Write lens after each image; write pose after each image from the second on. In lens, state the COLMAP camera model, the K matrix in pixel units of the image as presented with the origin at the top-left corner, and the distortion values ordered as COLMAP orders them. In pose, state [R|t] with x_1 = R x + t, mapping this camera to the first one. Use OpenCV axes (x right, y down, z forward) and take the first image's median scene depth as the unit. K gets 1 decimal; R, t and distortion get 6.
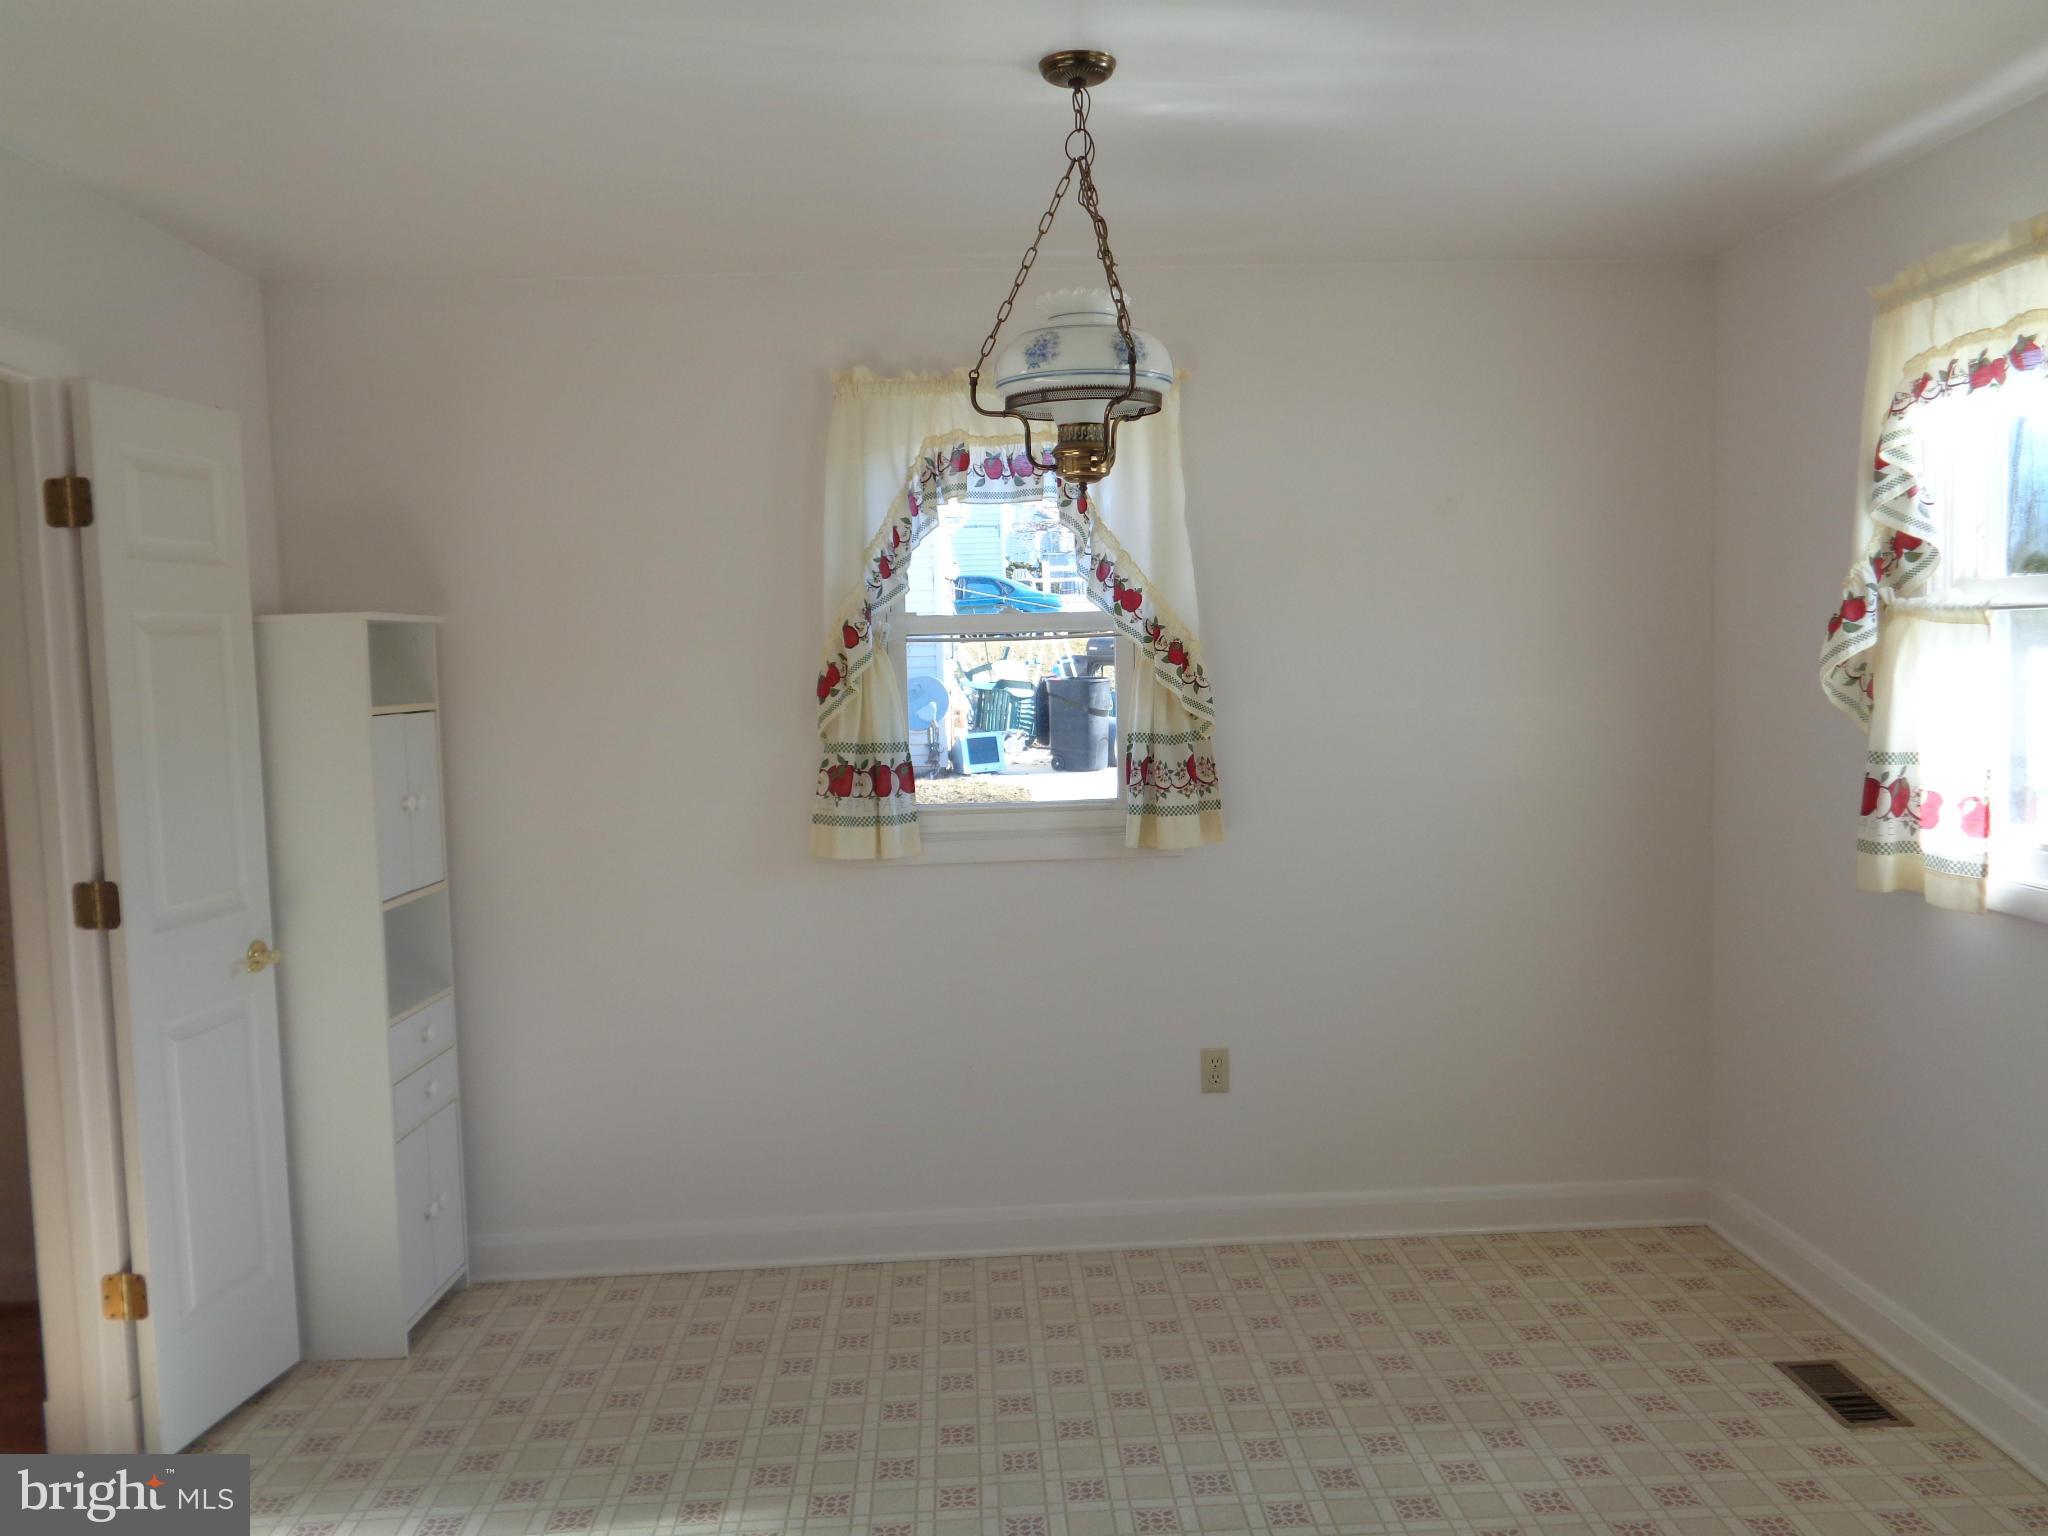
lens RADIAL K [[1600.4, 0, 1024.0], [0, 1600.4, 768.0], [0, 0, 1]] dist [-0.007867, 0.004336]
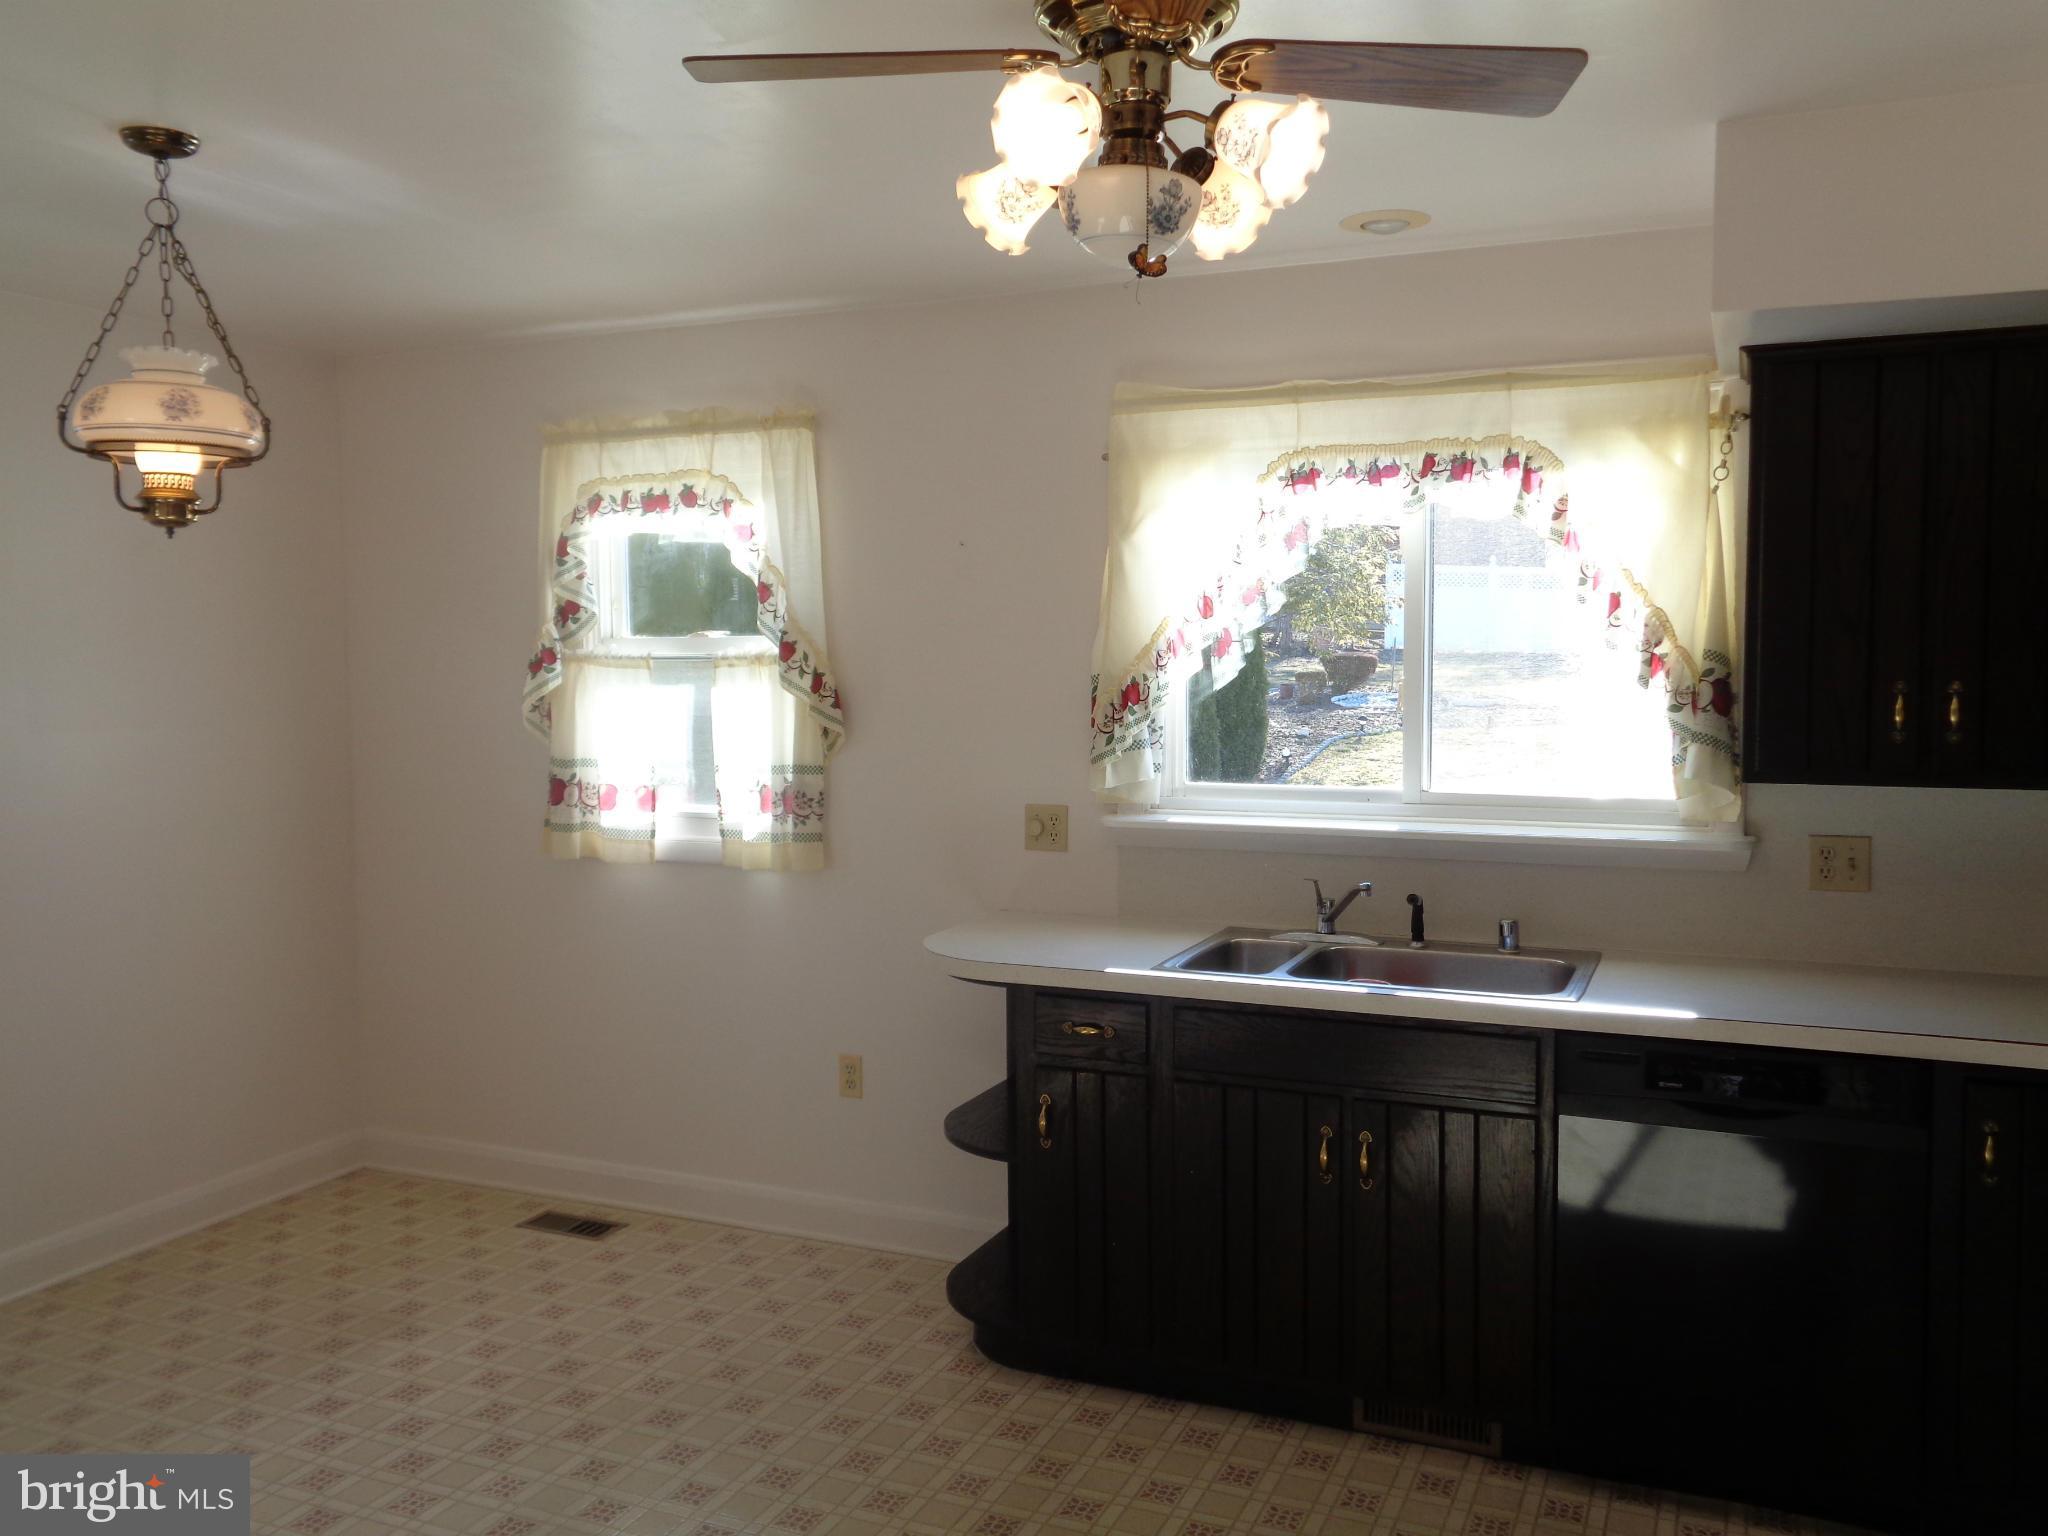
lens RADIAL K [[1600.4, 0, 1024.0], [0, 1600.4, 768.0], [0, 0, 1]] dist [-0.007867, 0.004336]
pose [[0.443554, -0.042224, 0.895253, -0.549595], [0.061780, 0.997954, 0.016459, -0.000445], [-0.894116, 0.048008, 0.445255, 0.020734]]
